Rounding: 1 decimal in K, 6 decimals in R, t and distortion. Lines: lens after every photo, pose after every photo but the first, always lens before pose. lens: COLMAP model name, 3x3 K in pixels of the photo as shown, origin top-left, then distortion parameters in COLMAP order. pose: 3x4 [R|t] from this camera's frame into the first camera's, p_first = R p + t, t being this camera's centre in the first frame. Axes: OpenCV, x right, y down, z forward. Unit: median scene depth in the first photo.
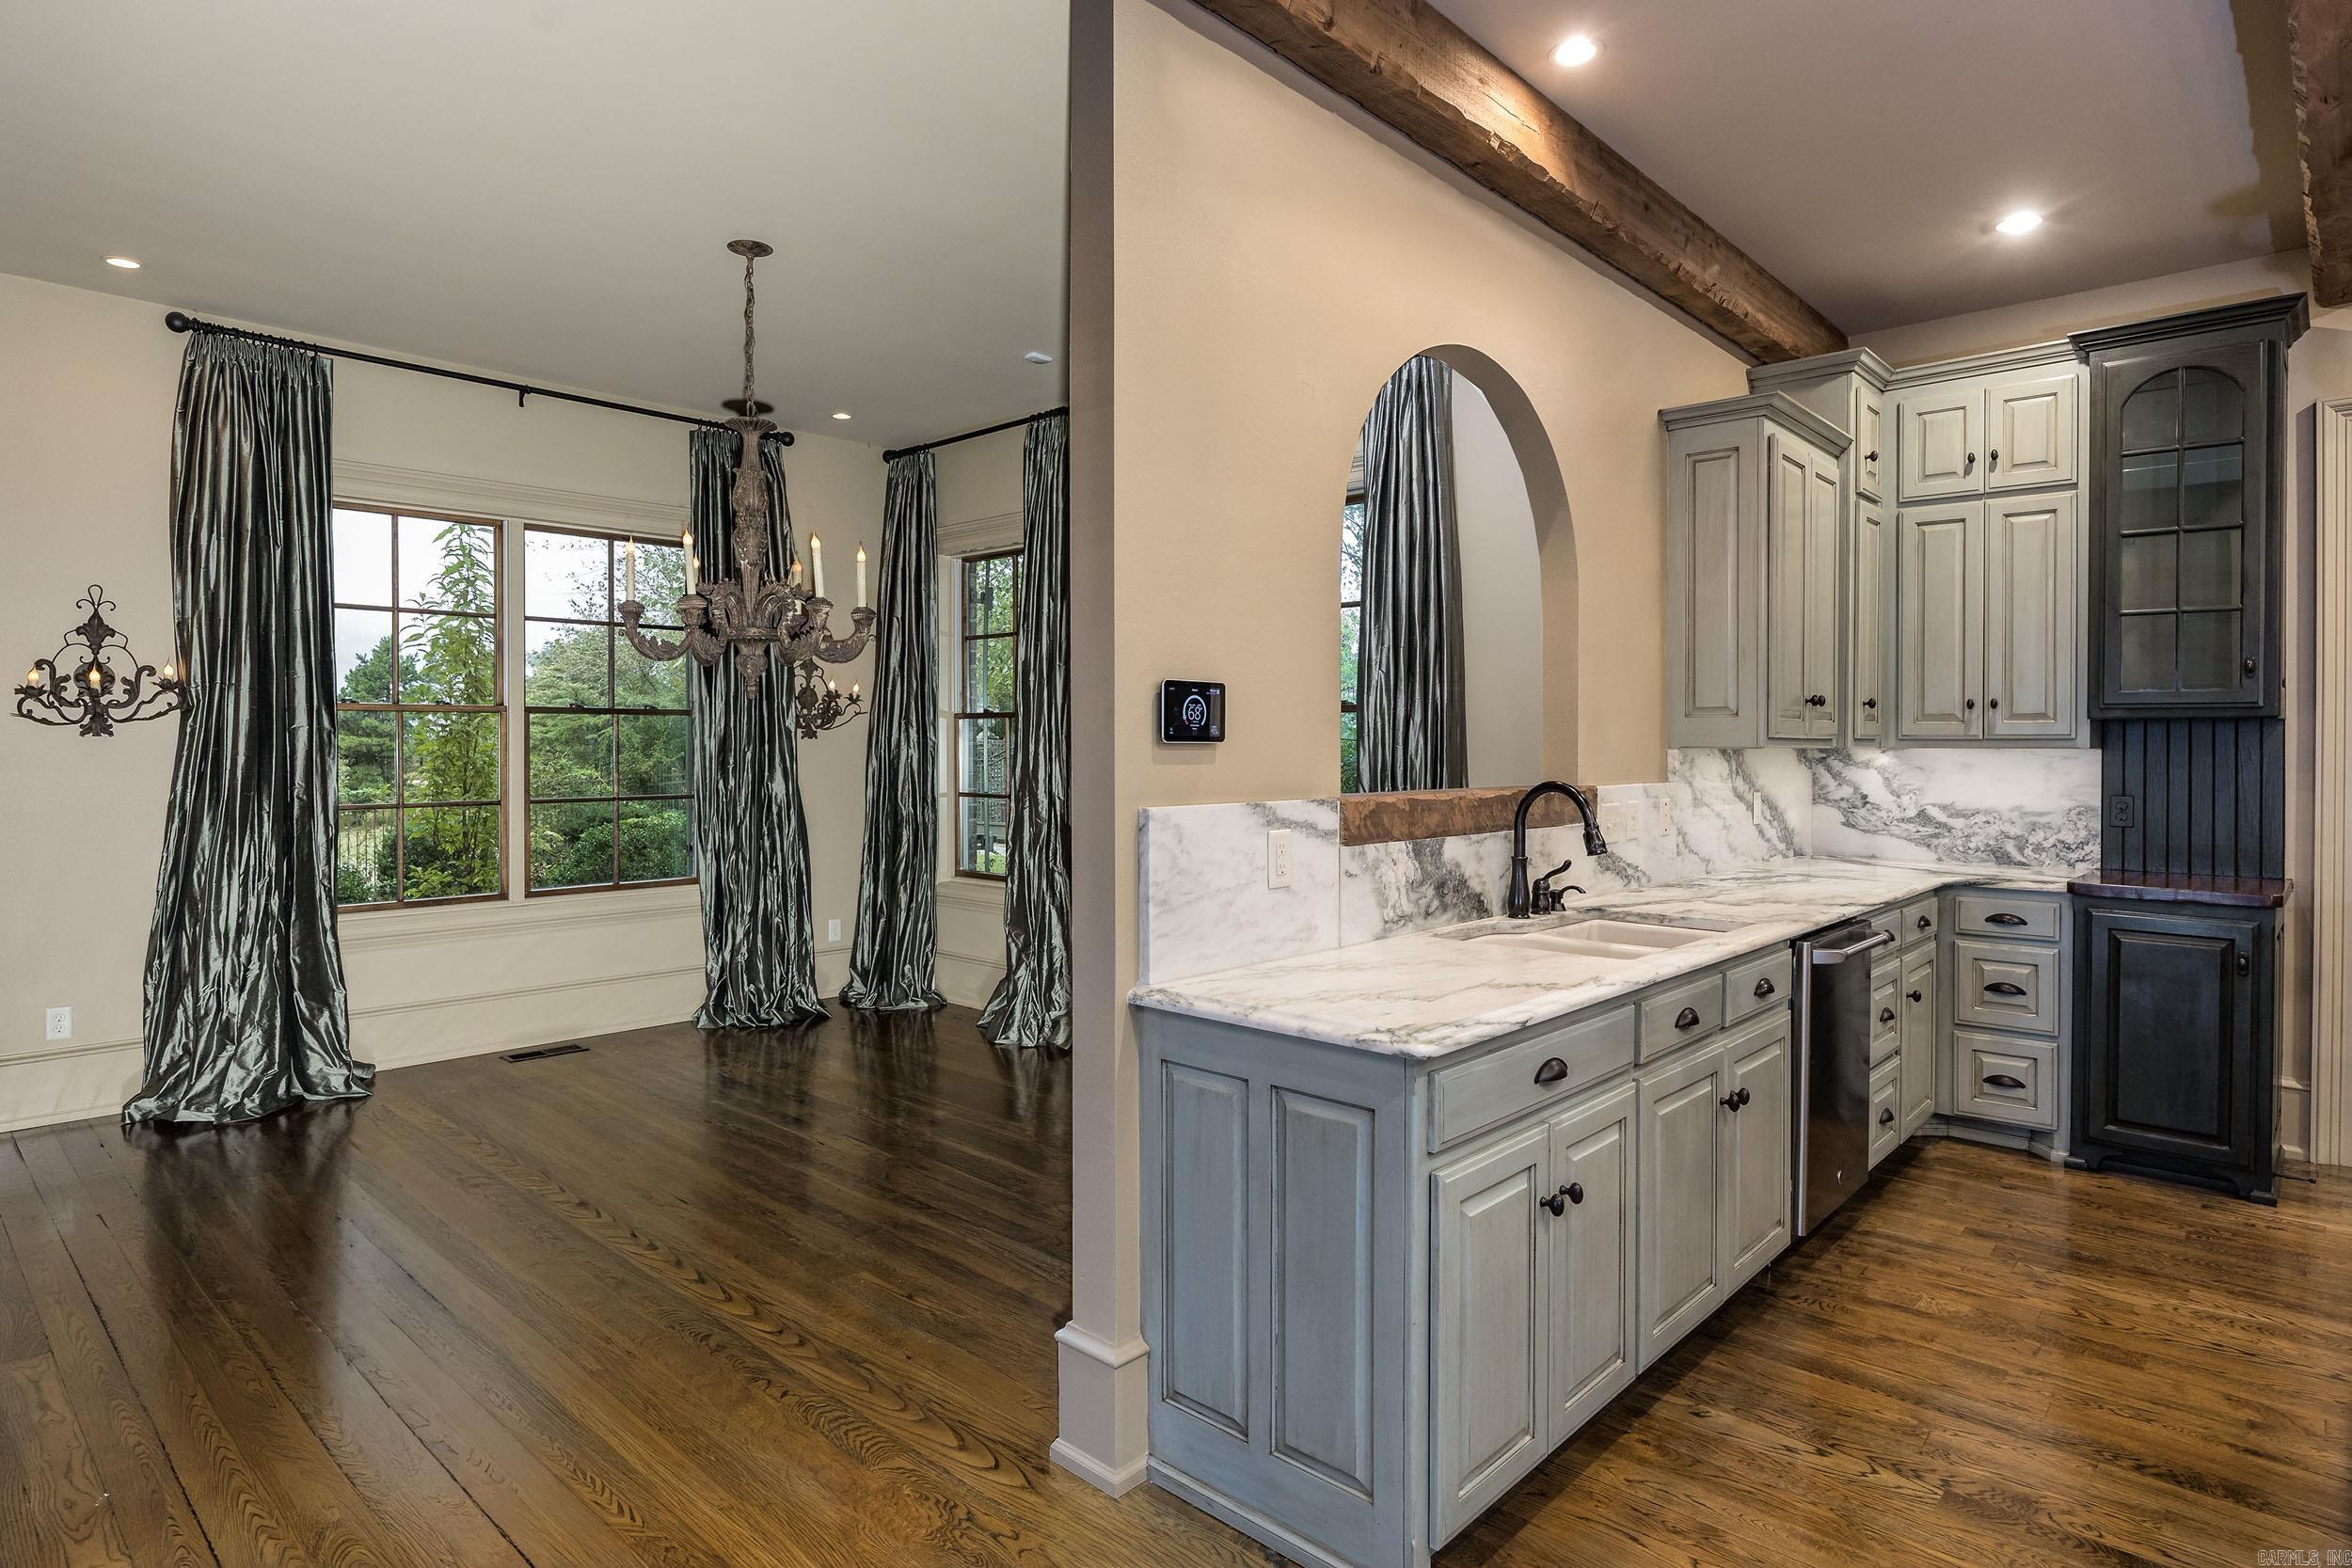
lens RADIAL K [[1280.8, 0, 1129.8], [0, 1280.8, 730.5], [0, 0, 1]] dist [-0.002958, -0.001526]
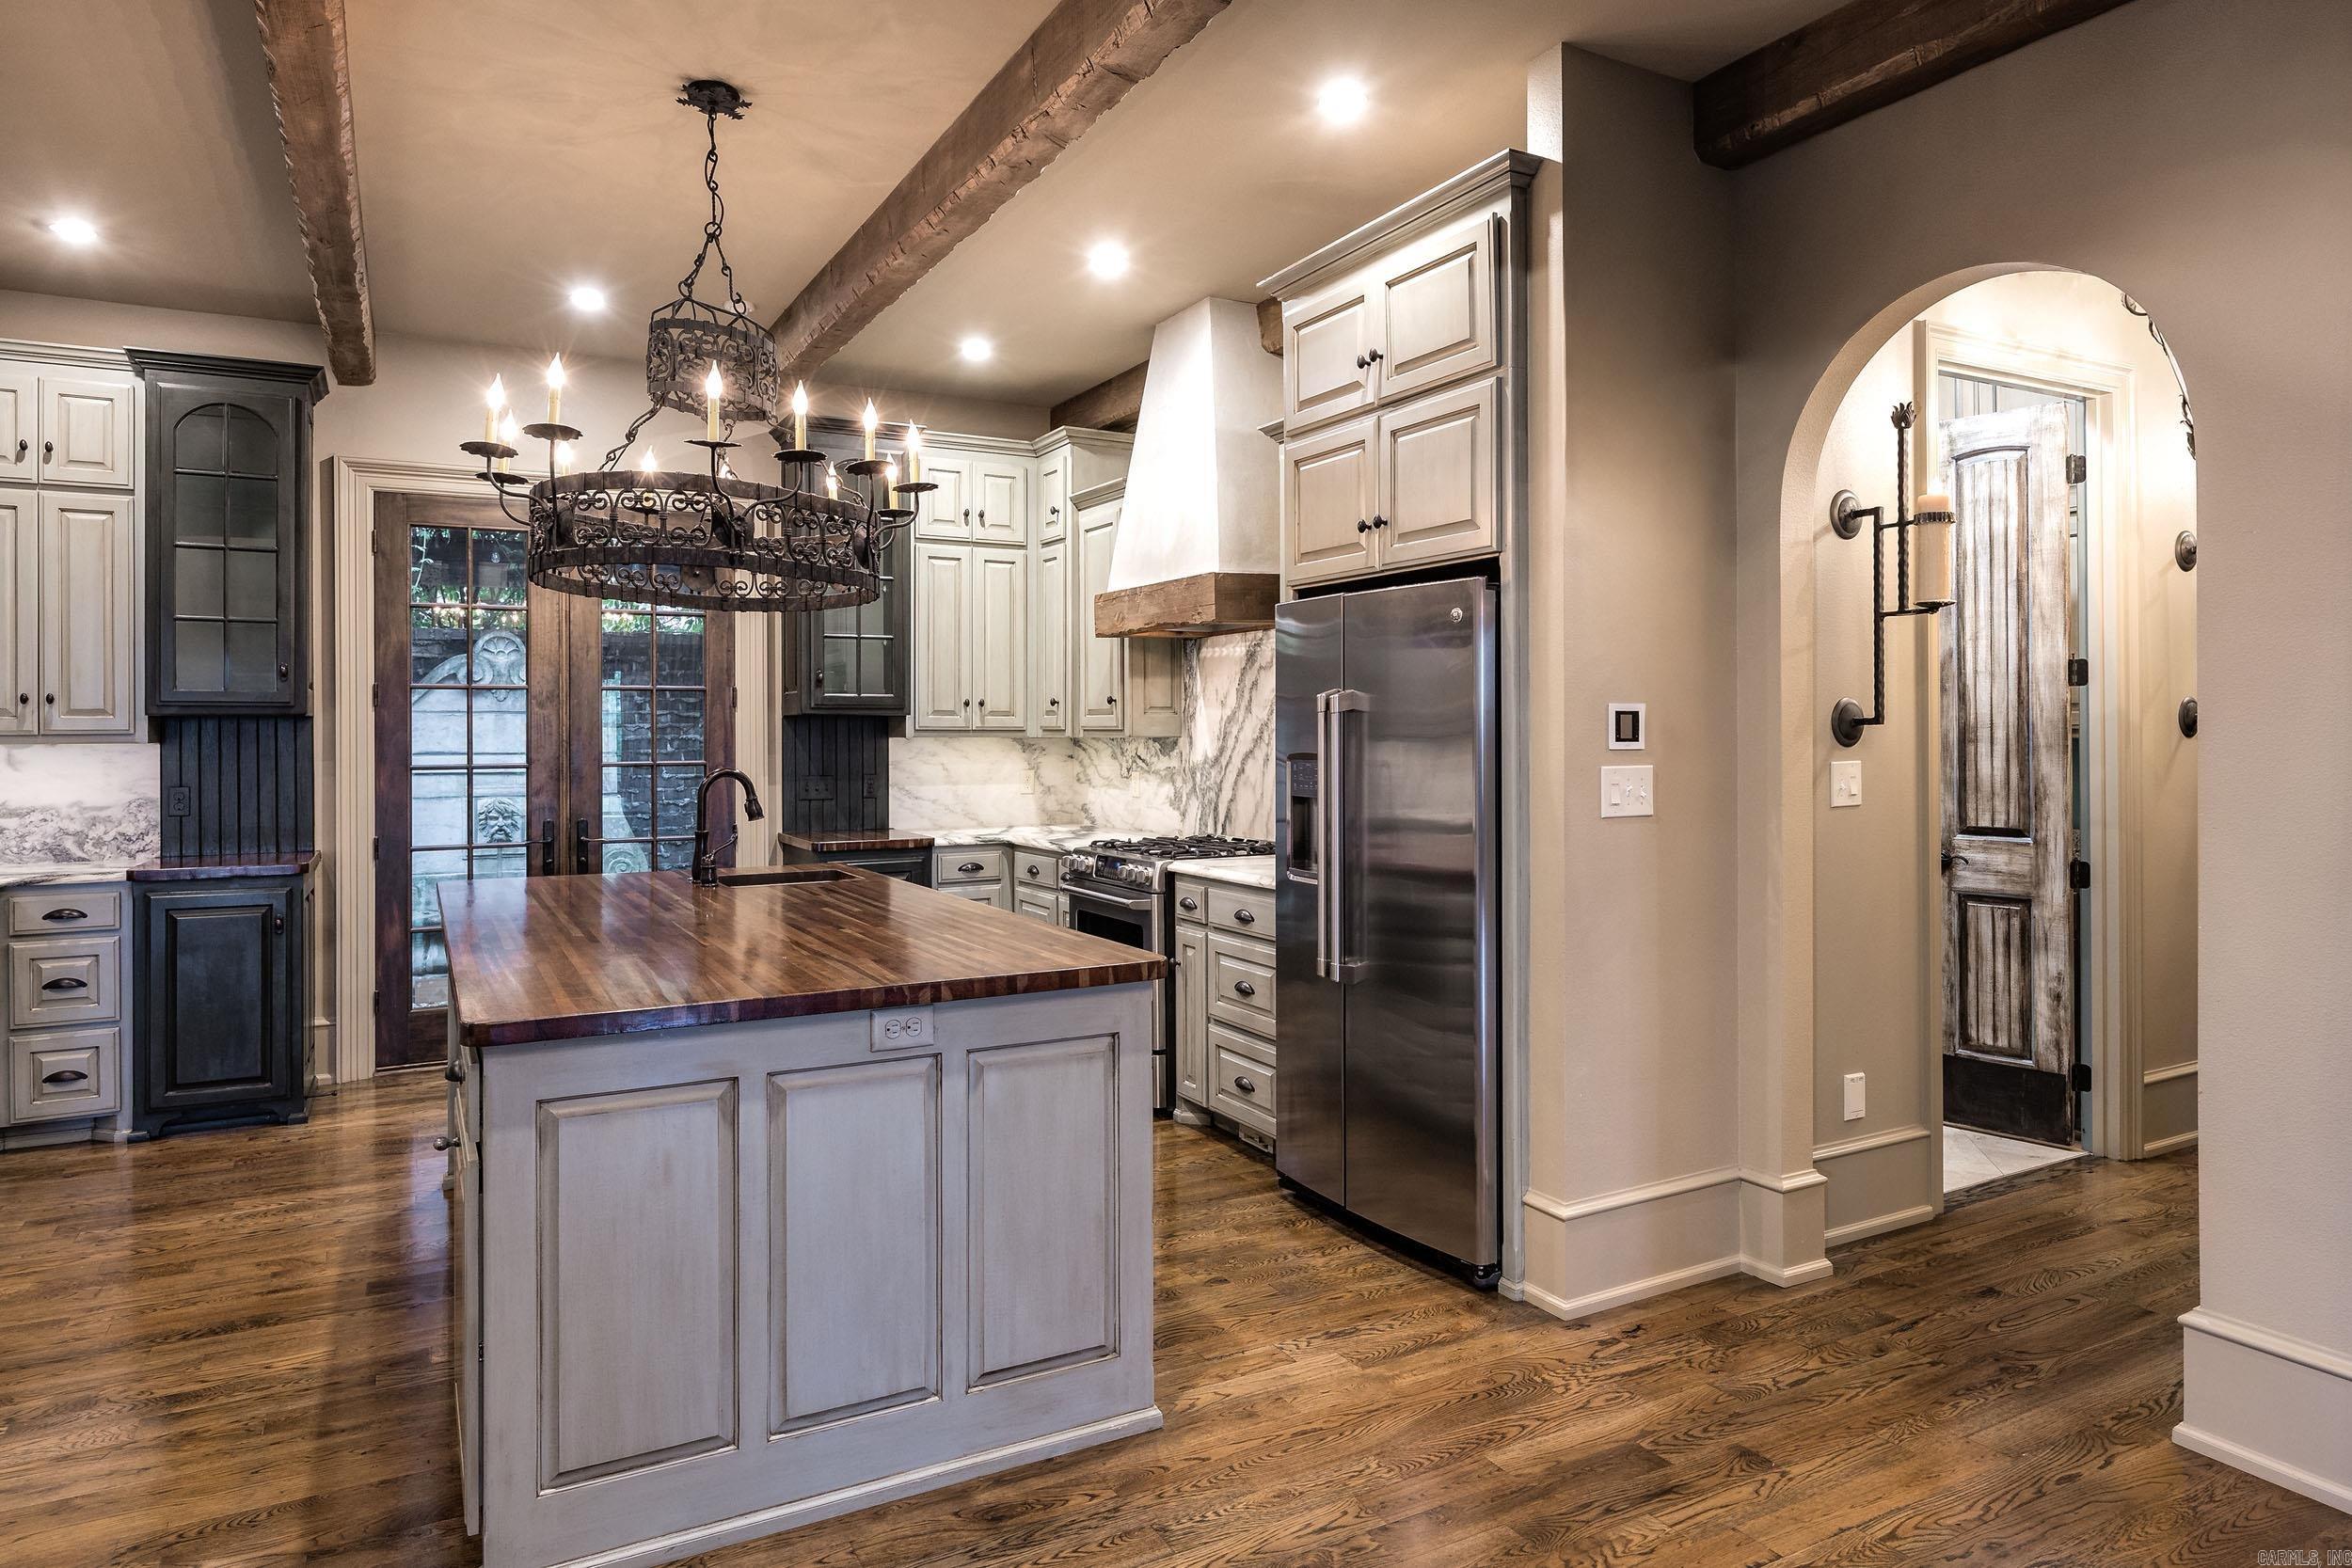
lens RADIAL K [[1359.5, 0, 1173.0], [0, 1359.5, 744.7], [0, 0, 1]] dist [-0.004298, -0.001023]
pose [[0.282659, -0.011782, 0.959148, -0.086998], [-0.000698, 0.999922, 0.012489, 0.000749], [-0.959220, -0.004200, 0.282628, -0.133438]]
